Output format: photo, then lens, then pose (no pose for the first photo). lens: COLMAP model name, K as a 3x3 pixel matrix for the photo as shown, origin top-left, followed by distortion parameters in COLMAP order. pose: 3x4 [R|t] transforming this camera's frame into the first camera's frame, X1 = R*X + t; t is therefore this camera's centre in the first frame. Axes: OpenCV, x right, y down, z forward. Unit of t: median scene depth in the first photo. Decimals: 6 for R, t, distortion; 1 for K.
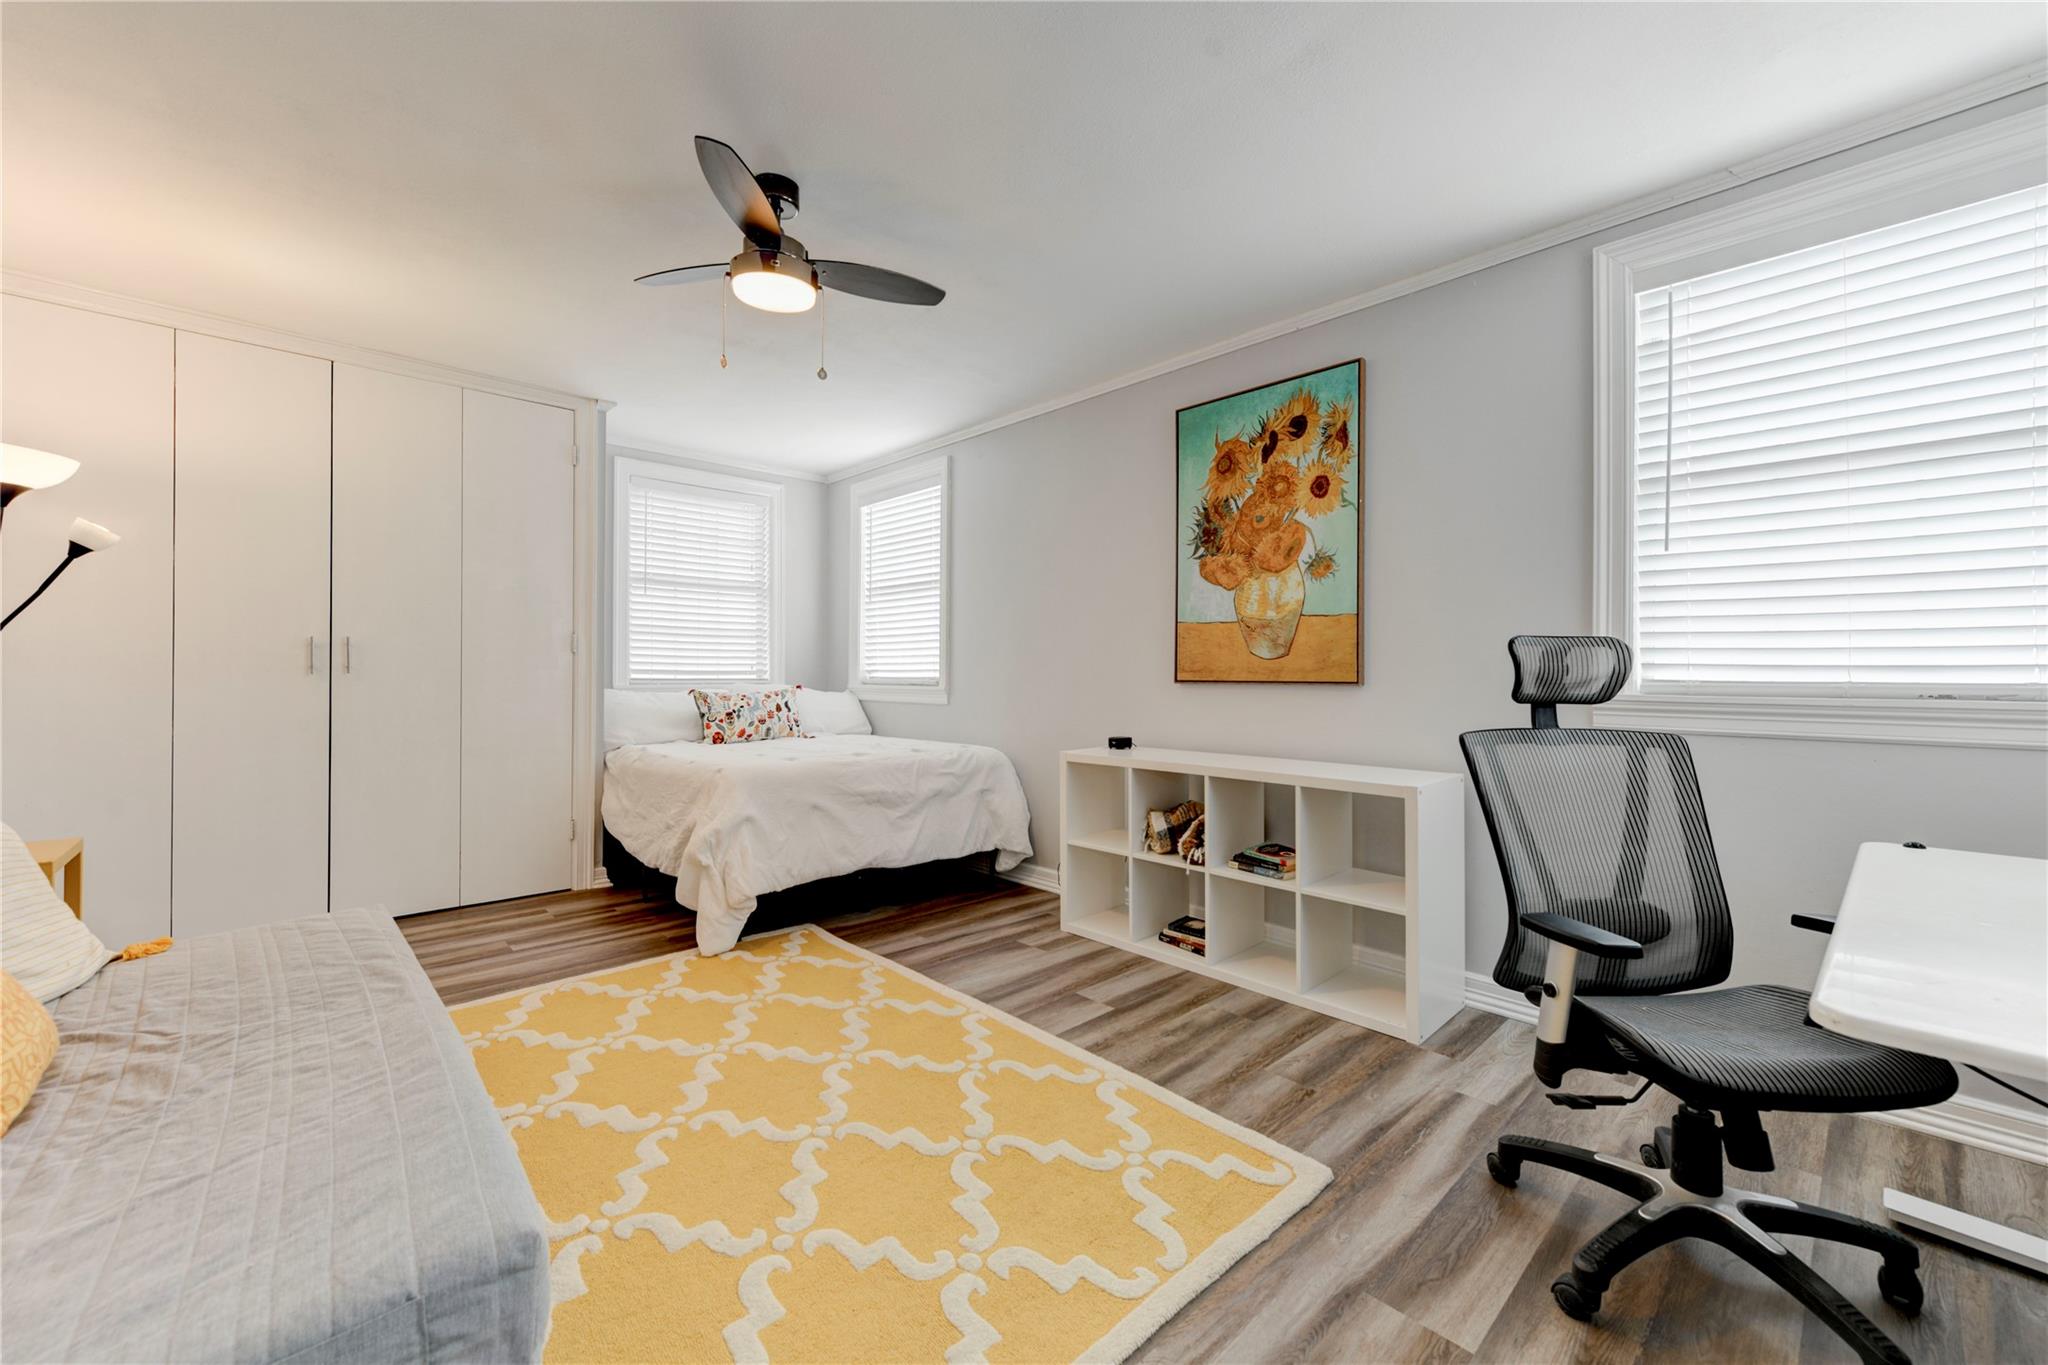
lens RADIAL K [[804.4, 0, 1033.5], [0, 804.4, 674.2], [0, 0, 1]] dist [0.008824, -0.002532]
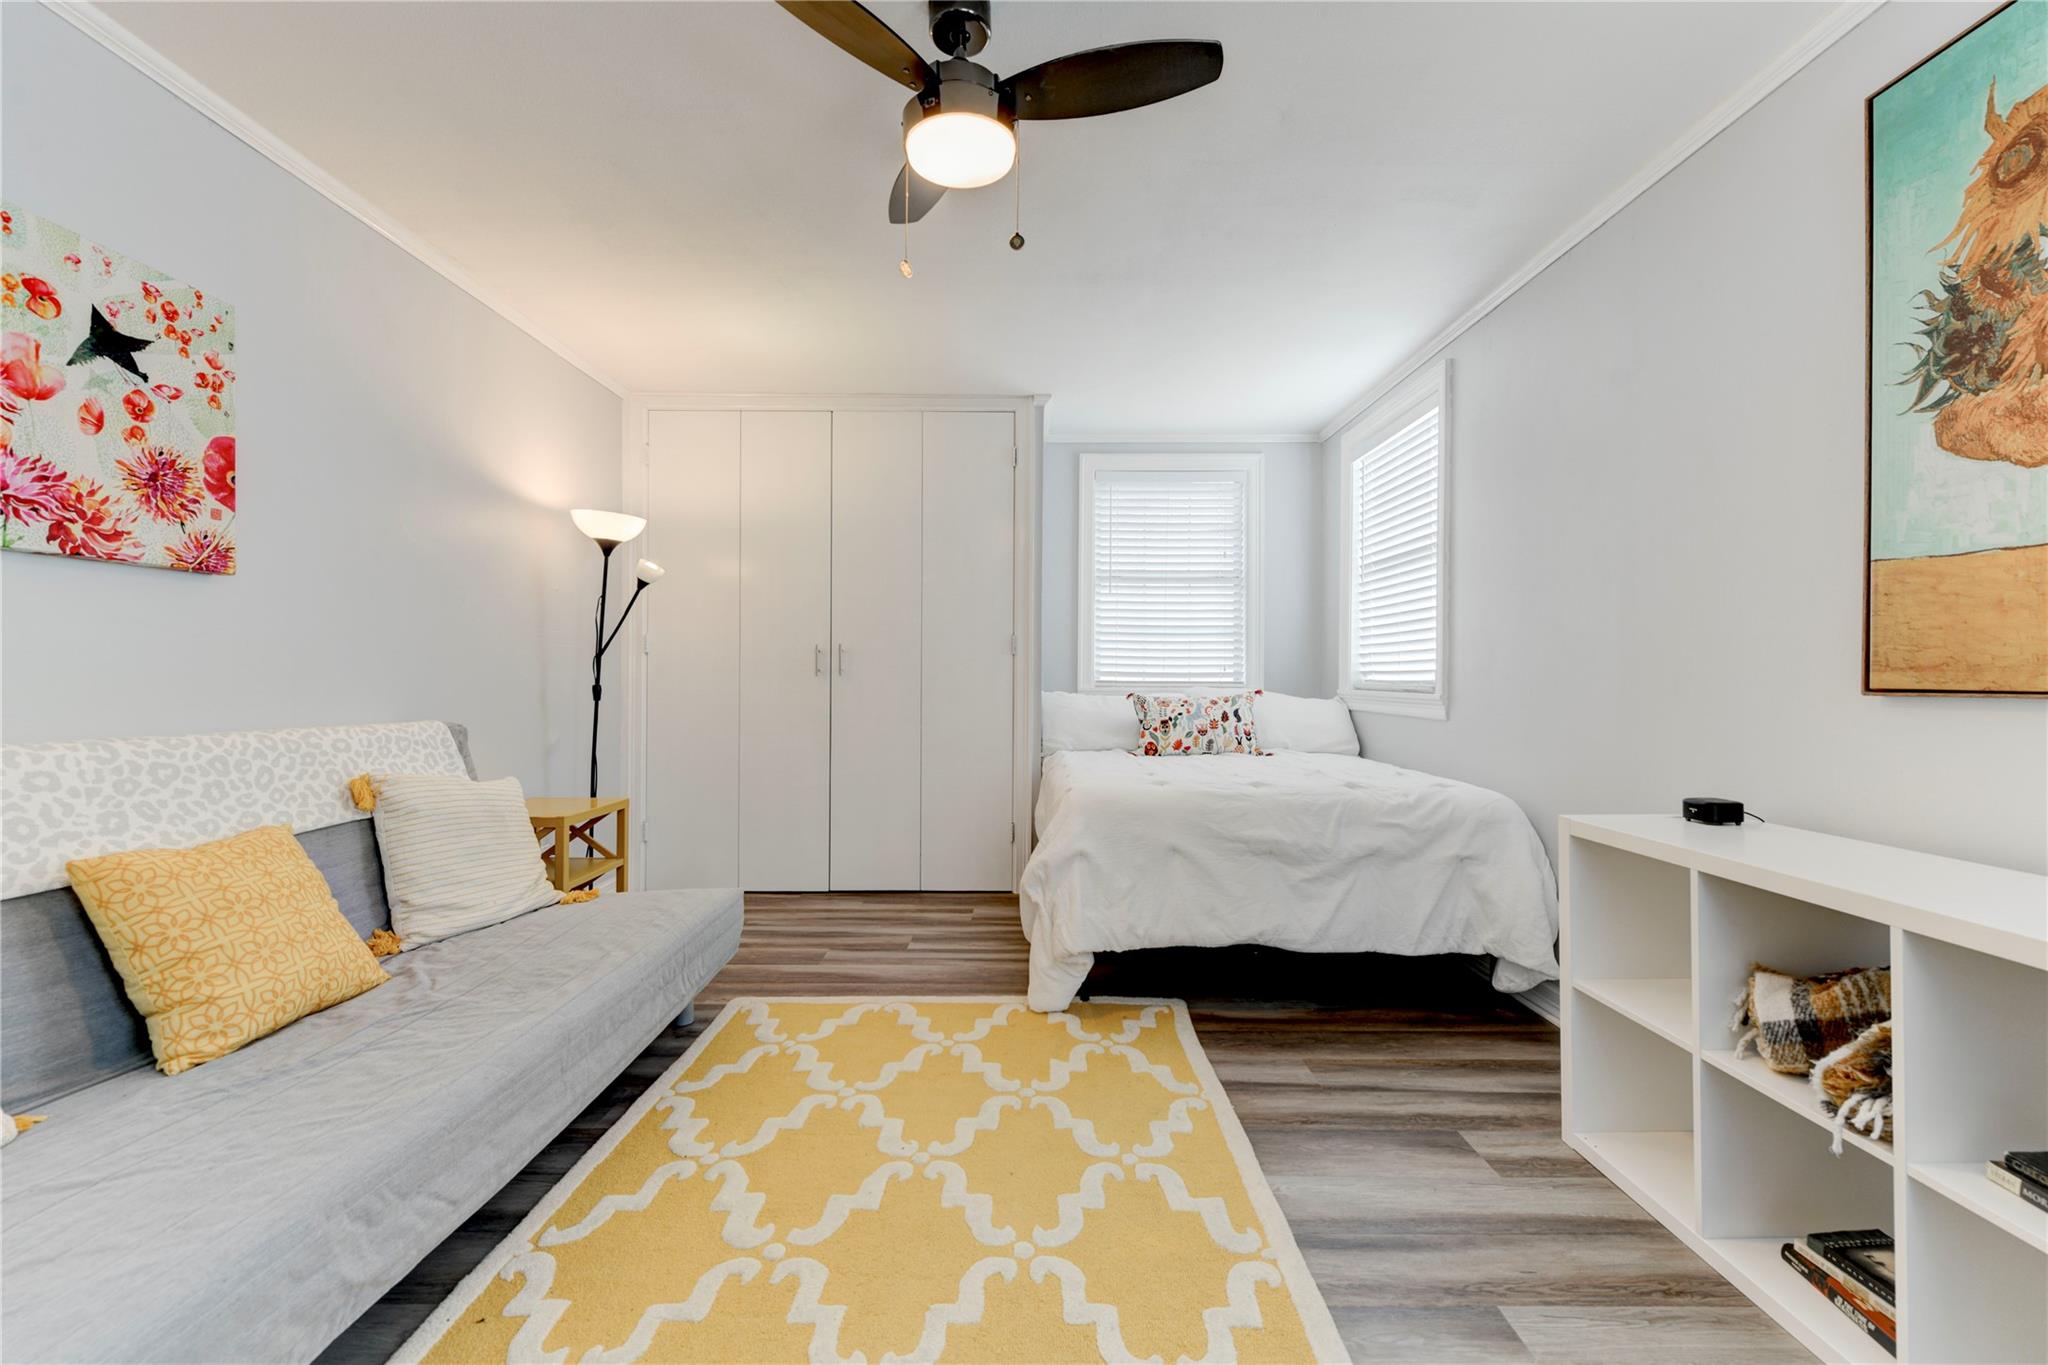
lens RADIAL K [[804.4, 0, 1033.5], [0, 804.4, 674.2], [0, 0, 1]] dist [0.008824, -0.002532]
pose [[0.724232, -0.001849, -0.689554, 0.155637], [-0.001600, 0.999989, -0.004362, 0.002318], [0.689554, 0.004262, 0.724222, 0.351656]]
